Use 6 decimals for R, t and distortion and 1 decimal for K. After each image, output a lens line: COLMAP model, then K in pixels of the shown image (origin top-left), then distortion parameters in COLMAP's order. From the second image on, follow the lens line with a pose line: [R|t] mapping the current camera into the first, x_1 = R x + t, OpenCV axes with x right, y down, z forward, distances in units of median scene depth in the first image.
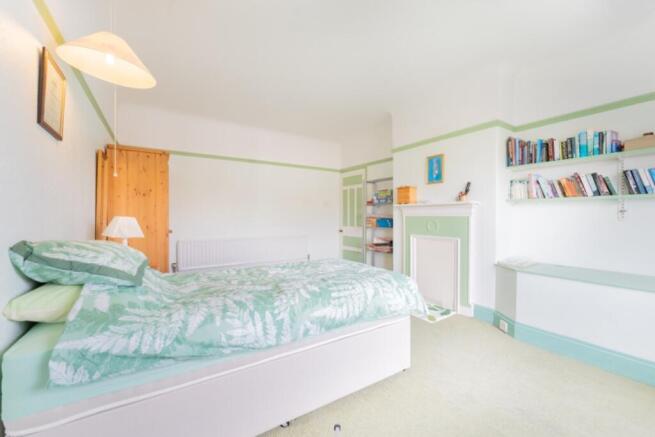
lens RADIAL K [[264.6, 0, 328.3], [0, 264.6, 215.2], [0, 0, 1]] dist [0.006123, -0.001070]
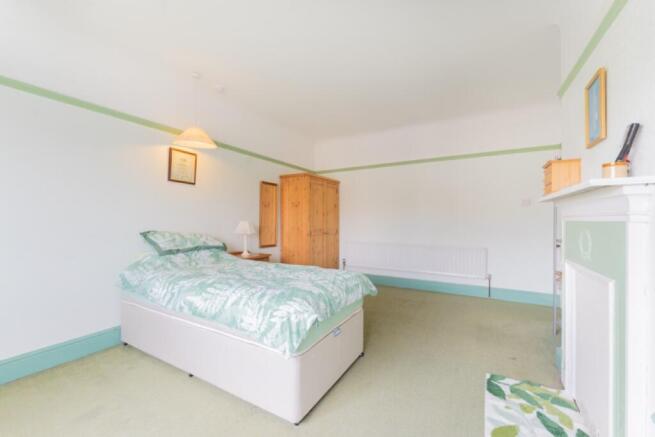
lens RADIAL K [[264.6, 0, 327.2], [0, 264.6, 216.4], [0, 0, 1]] dist [0.006123, -0.001070]
pose [[0.457193, -0.016222, -0.889219, 1.309756], [-0.000698, 0.999827, -0.018599, 0.007360], [0.889367, 0.009124, 0.457103, 0.953225]]
